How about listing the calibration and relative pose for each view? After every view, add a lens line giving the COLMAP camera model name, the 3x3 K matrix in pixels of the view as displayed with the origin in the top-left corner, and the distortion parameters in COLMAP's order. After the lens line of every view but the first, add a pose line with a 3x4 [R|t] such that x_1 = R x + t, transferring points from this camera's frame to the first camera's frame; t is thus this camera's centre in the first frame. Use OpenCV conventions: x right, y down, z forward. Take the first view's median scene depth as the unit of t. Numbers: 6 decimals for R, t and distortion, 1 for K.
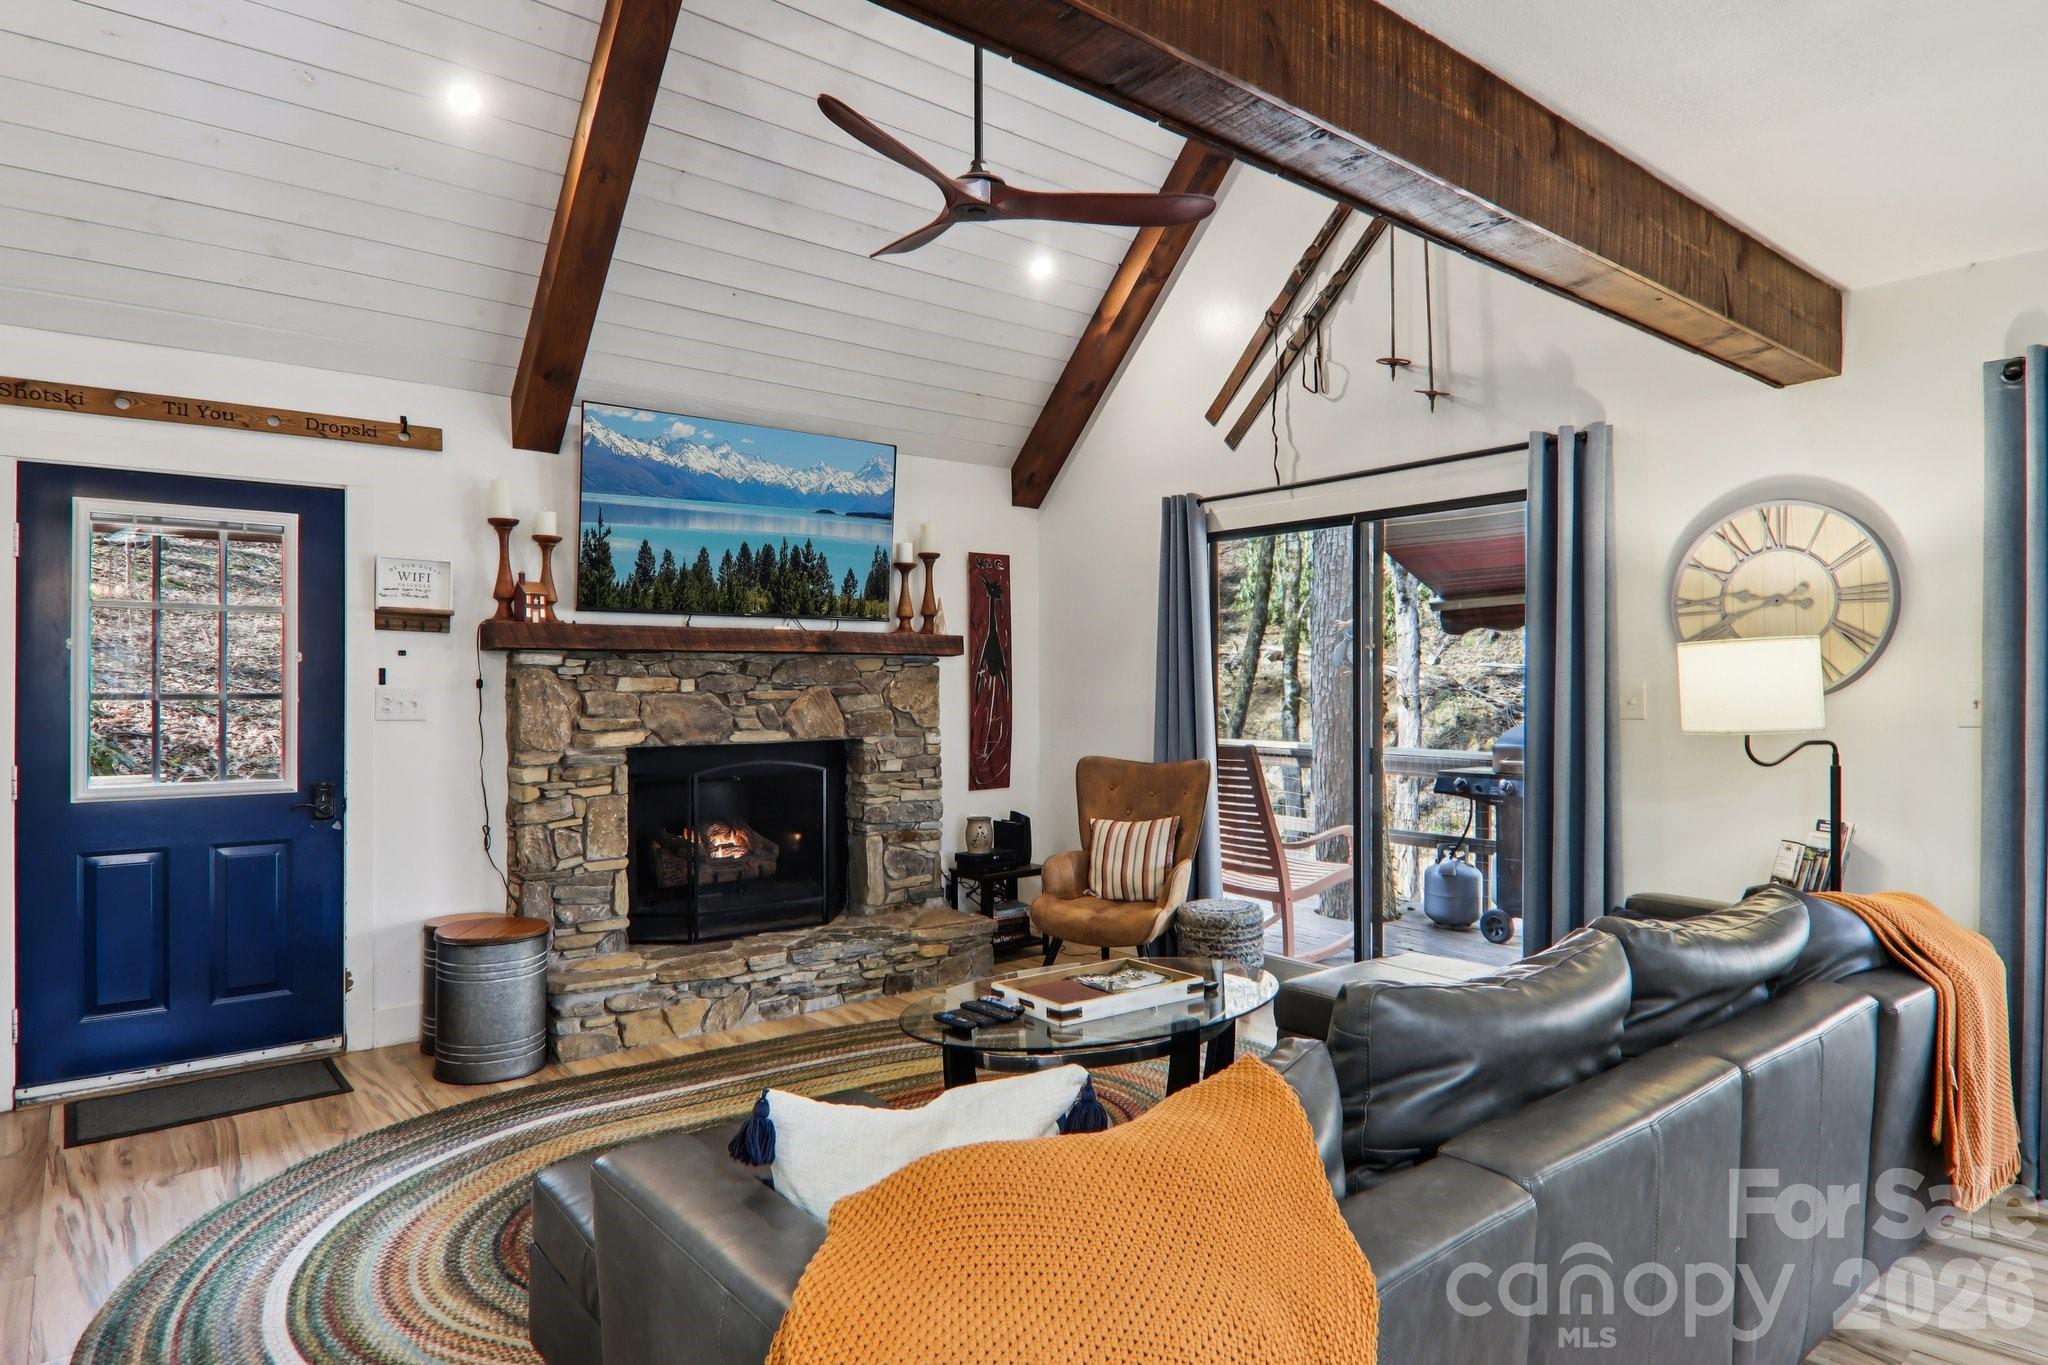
lens RADIAL K [[1155.5, 0, 1025.1], [0, 1155.5, 686.7], [0, 0, 1]] dist [-0.000408, -0.018397]
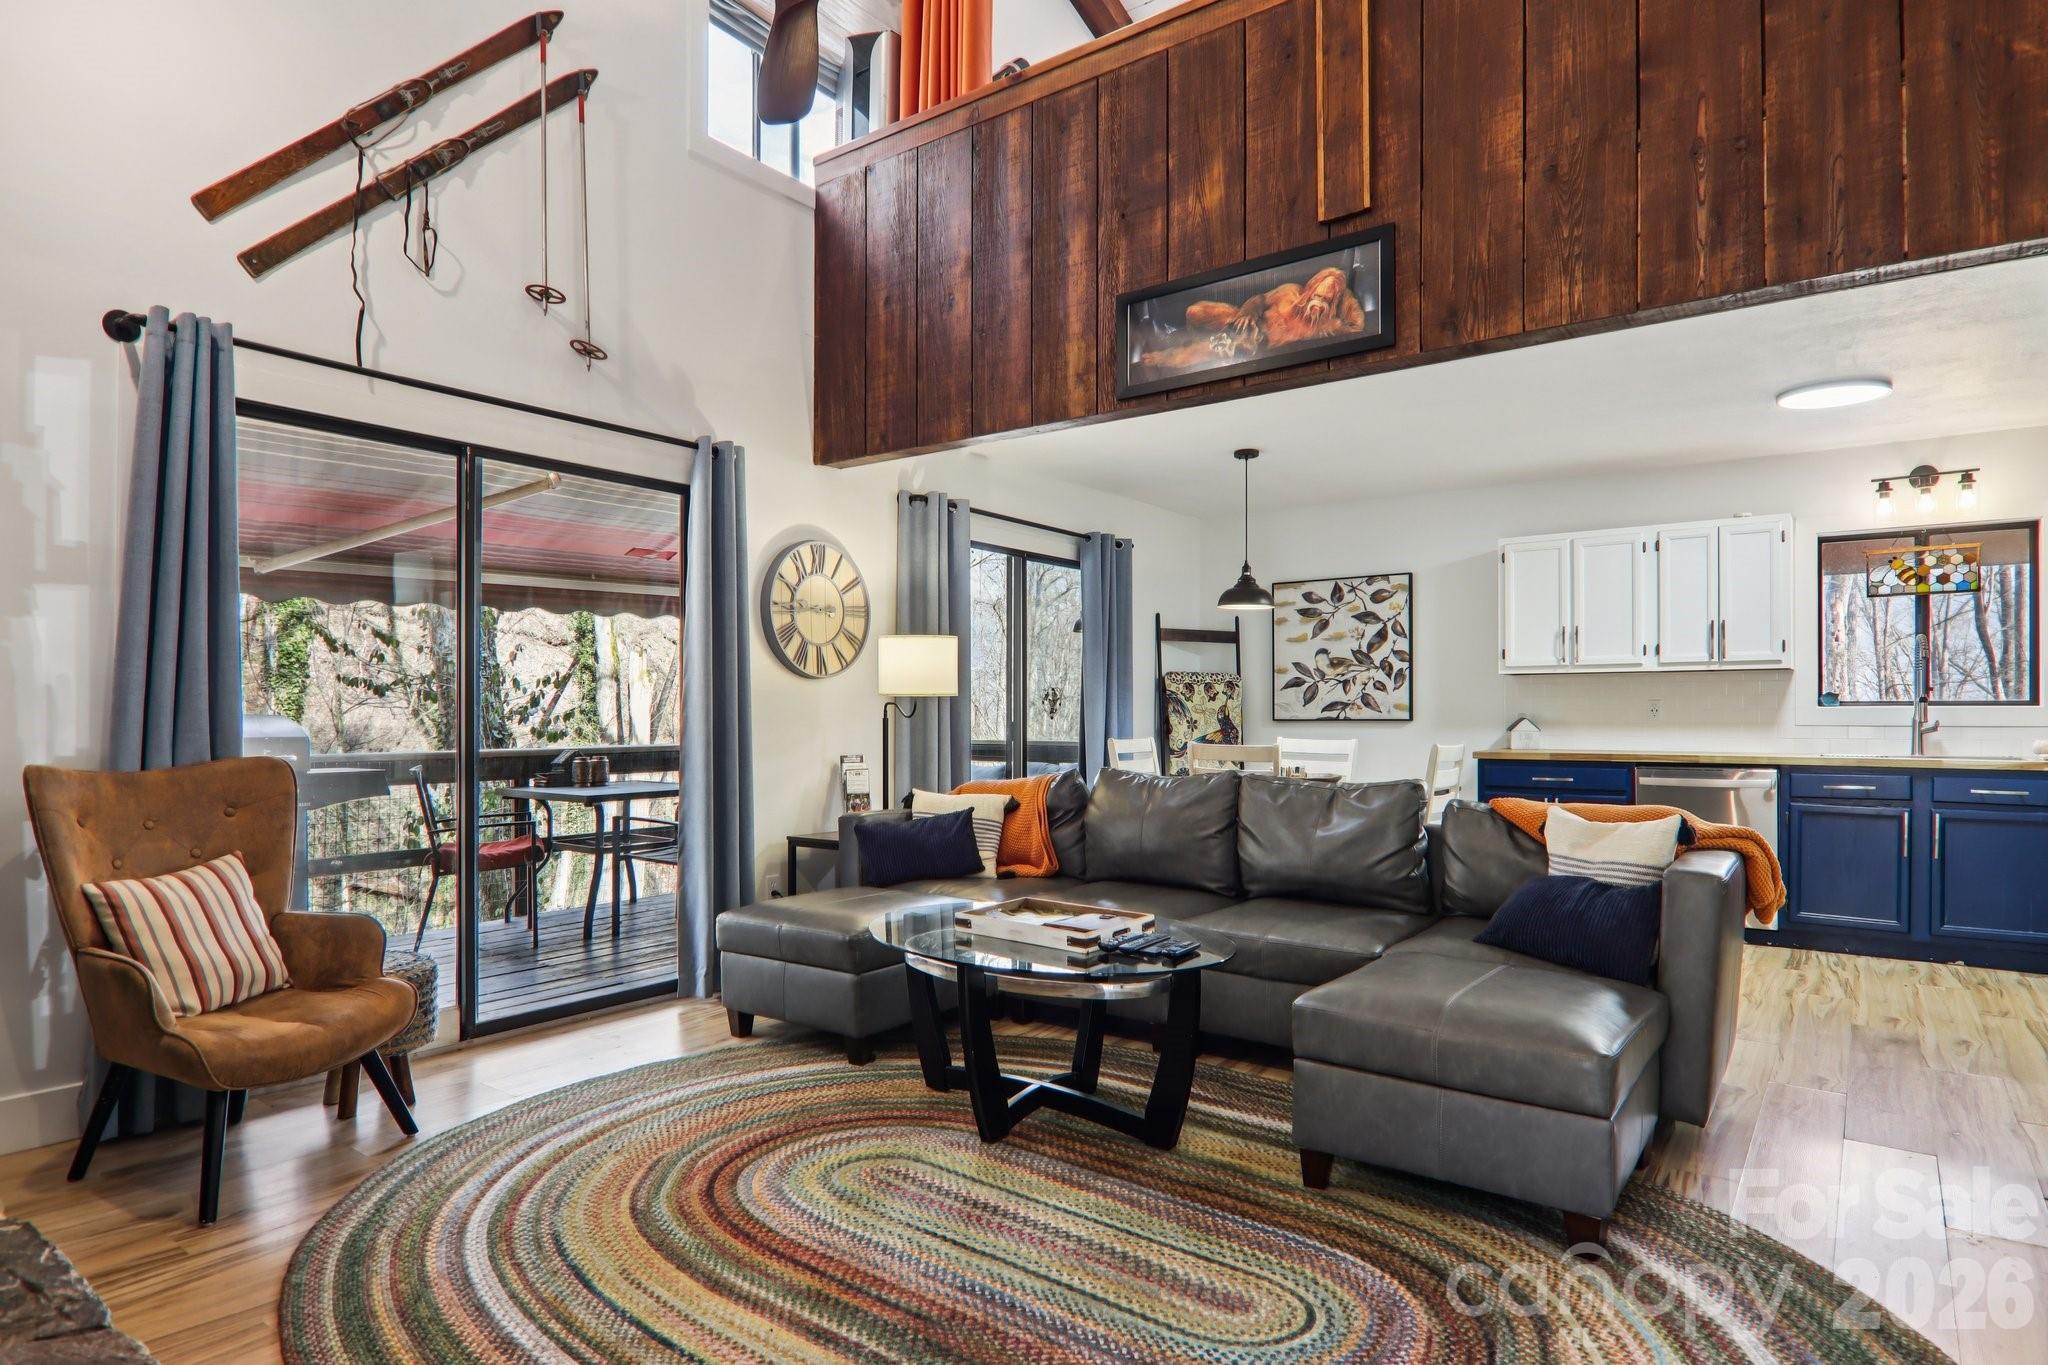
lens RADIAL K [[1132.1, 0, 1019.2], [0, 1132.1, 713.3], [0, 0, 1]] dist [-0.004696, -0.013473]
pose [[-0.241391, 0.004156, 0.970419, -0.616767], [0.000691, 0.999991, -0.004111, 0.049315], [-0.970428, -0.000321, -0.241391, 0.840188]]
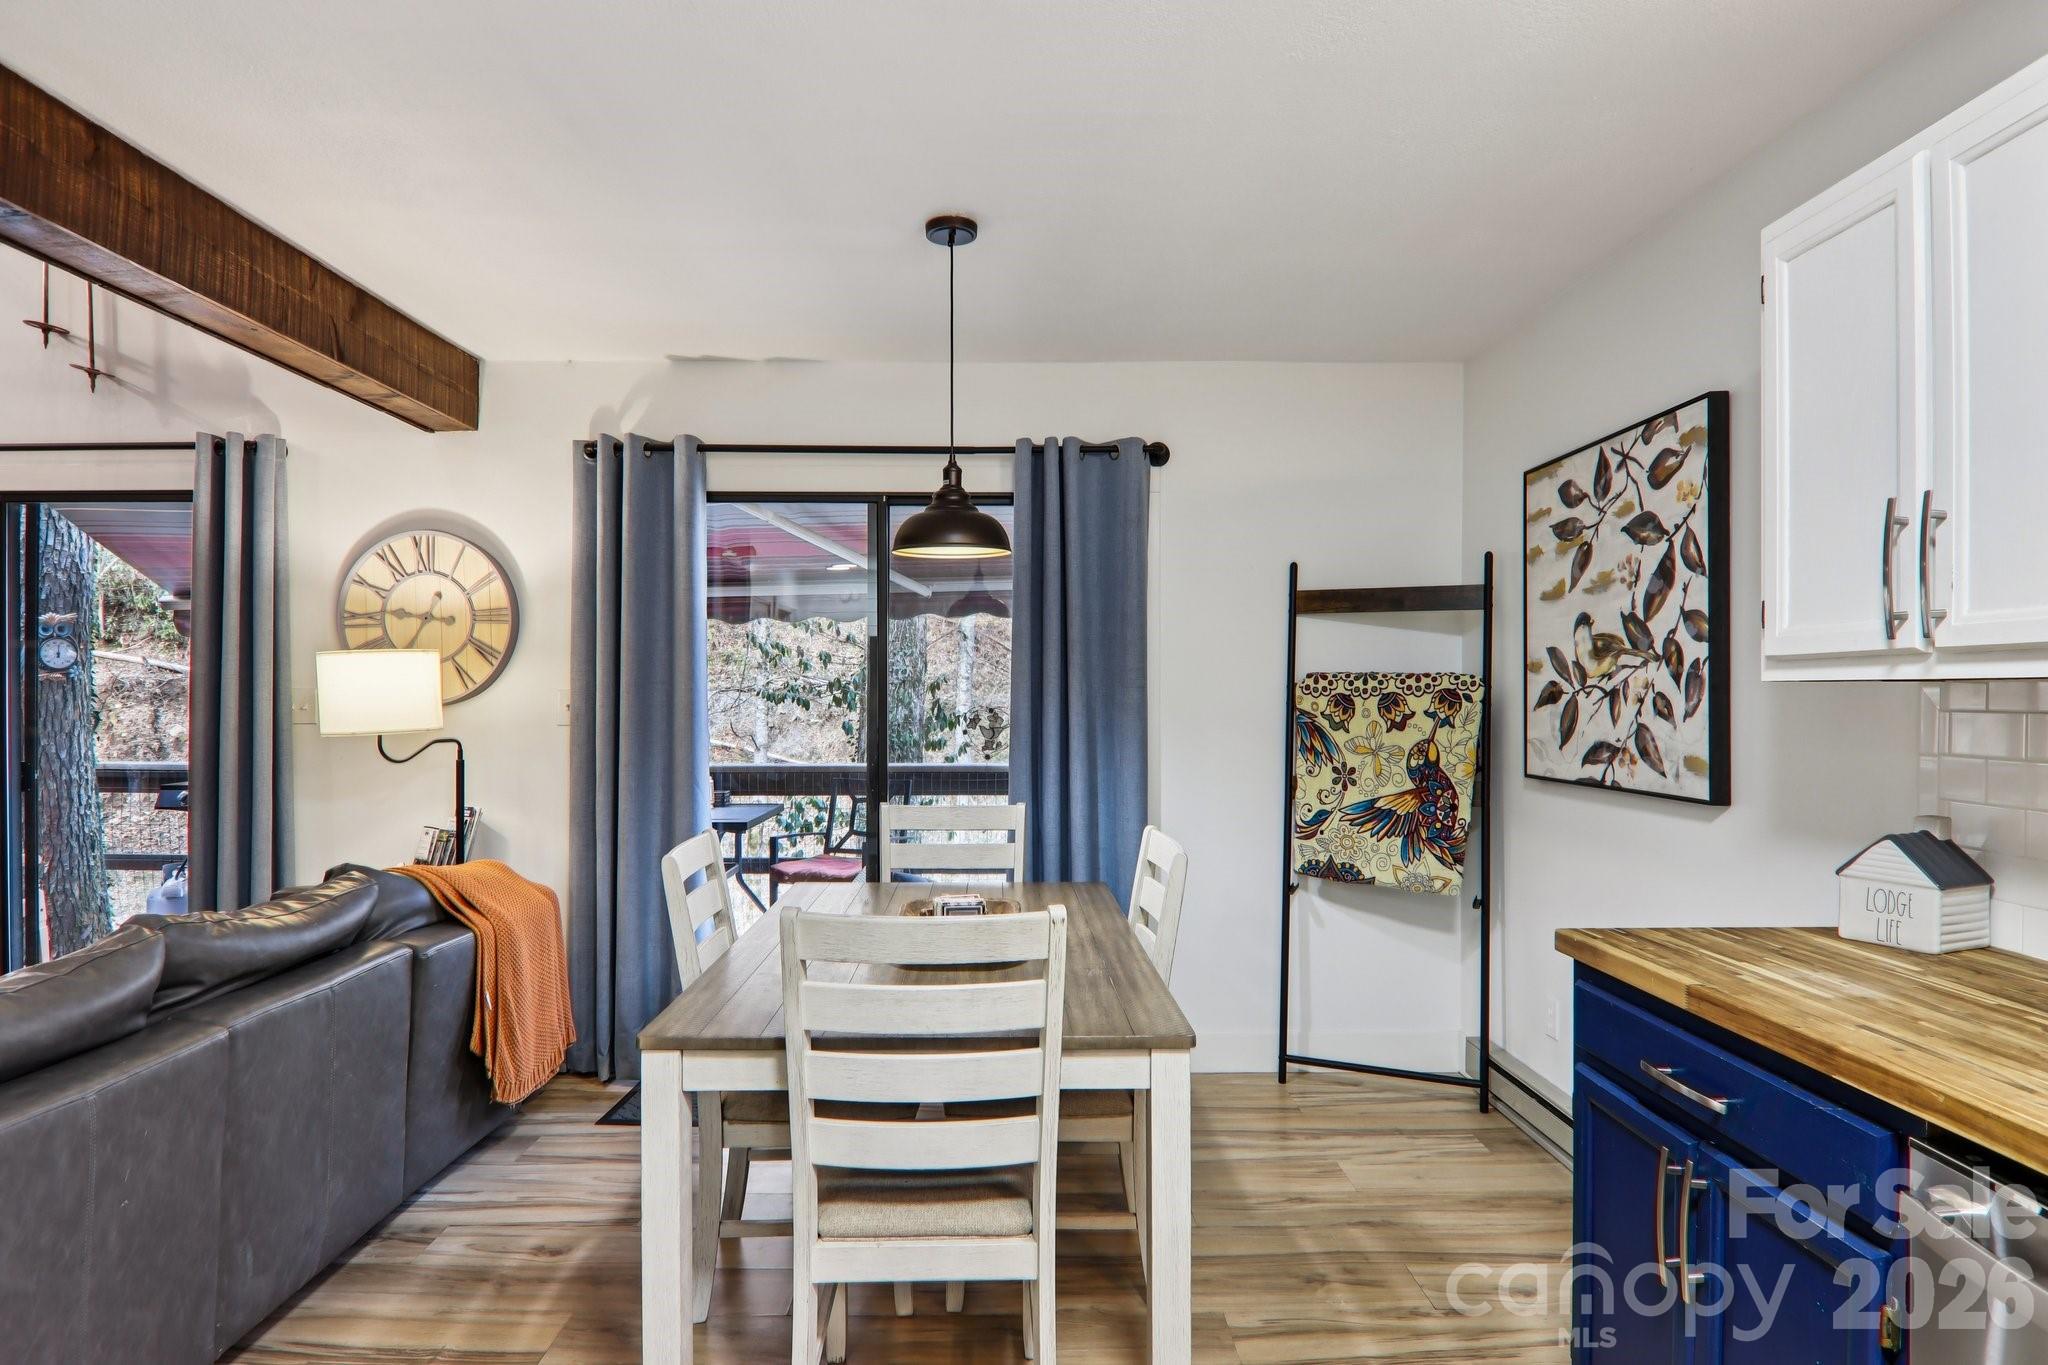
lens RADIAL K [[1154.2, 0, 999.8], [0, 1154.2, 698.2], [0, 0, 1]] dist [0.006453, -0.015261]
pose [[0.628046, 0.001097, 0.778175, 0.090055], [-0.002927, 0.999995, 0.000953, 0.001825], [-0.778170, -0.002876, 0.628047, -0.127257]]
